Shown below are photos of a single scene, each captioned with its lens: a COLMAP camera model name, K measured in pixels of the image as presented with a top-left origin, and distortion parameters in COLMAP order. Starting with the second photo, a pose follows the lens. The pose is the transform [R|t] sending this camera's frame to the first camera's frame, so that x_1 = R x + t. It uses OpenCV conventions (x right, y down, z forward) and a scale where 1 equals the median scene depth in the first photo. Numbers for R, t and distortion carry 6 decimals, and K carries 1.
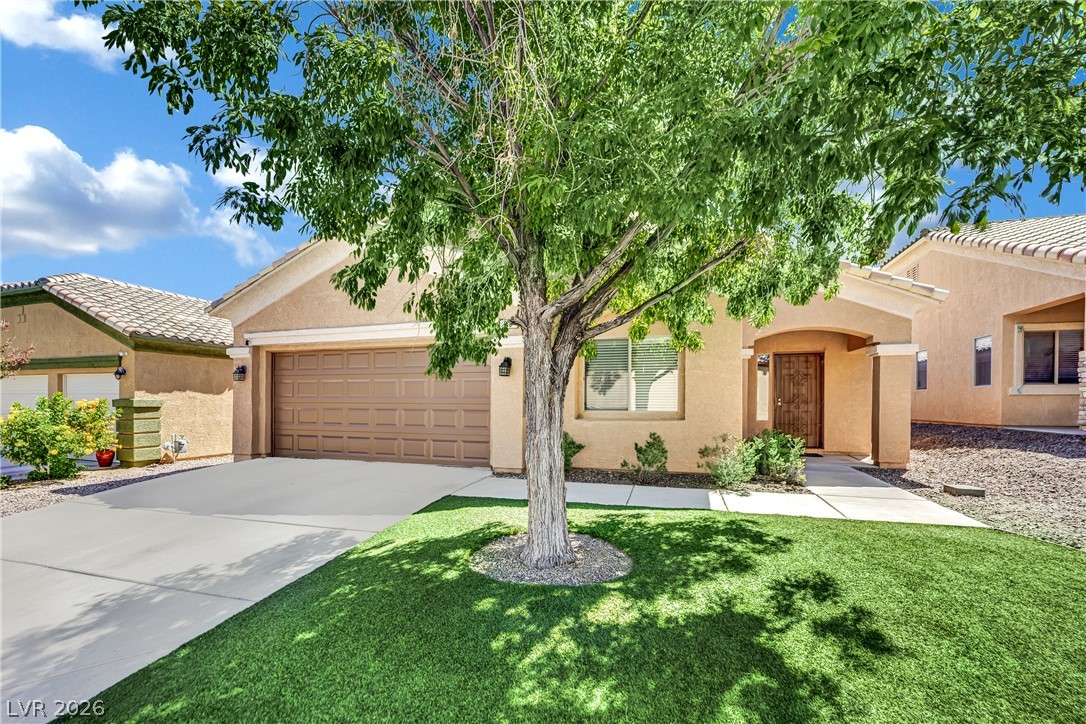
lens RADIAL K [[446.5, 0, 540.9], [0, 446.5, 363.3], [0, 0, 1]] dist [-0.016465, -0.000039]
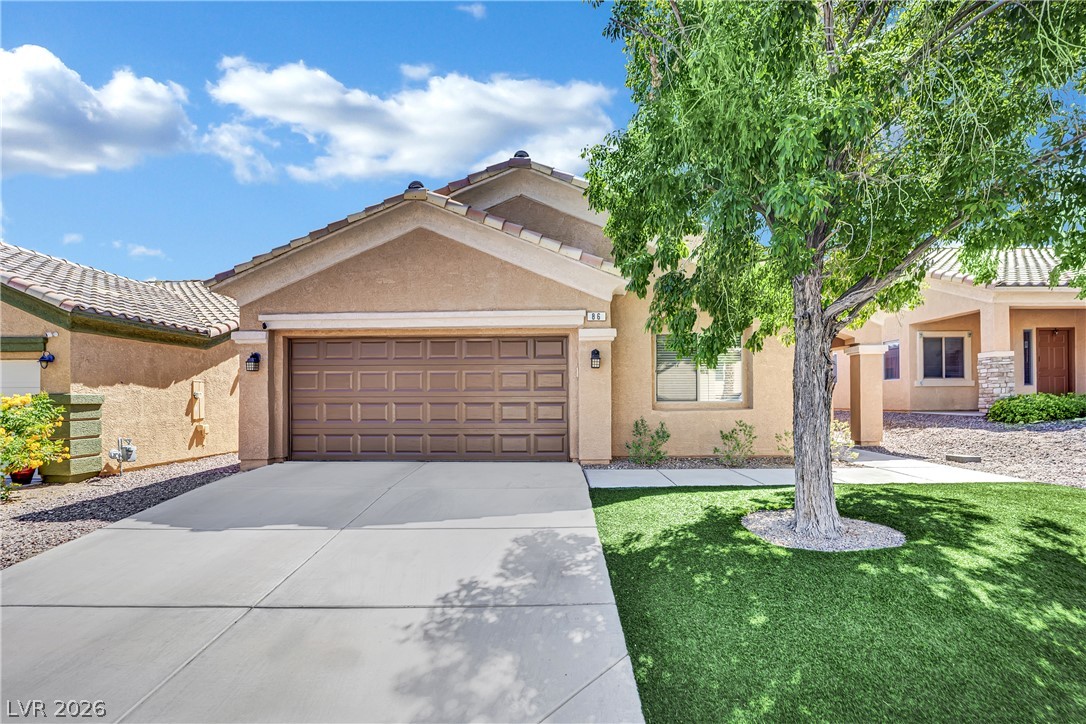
lens RADIAL K [[451.5, 0, 543.6], [0, 451.5, 365.4], [0, 0, 1]] dist [-0.020512, 0.000211]
pose [[0.962805, 0.010274, 0.270004, -0.393502], [-0.015377, 0.999741, 0.016791, 0.006164], [-0.269761, -0.020318, 0.962713, 0.046823]]
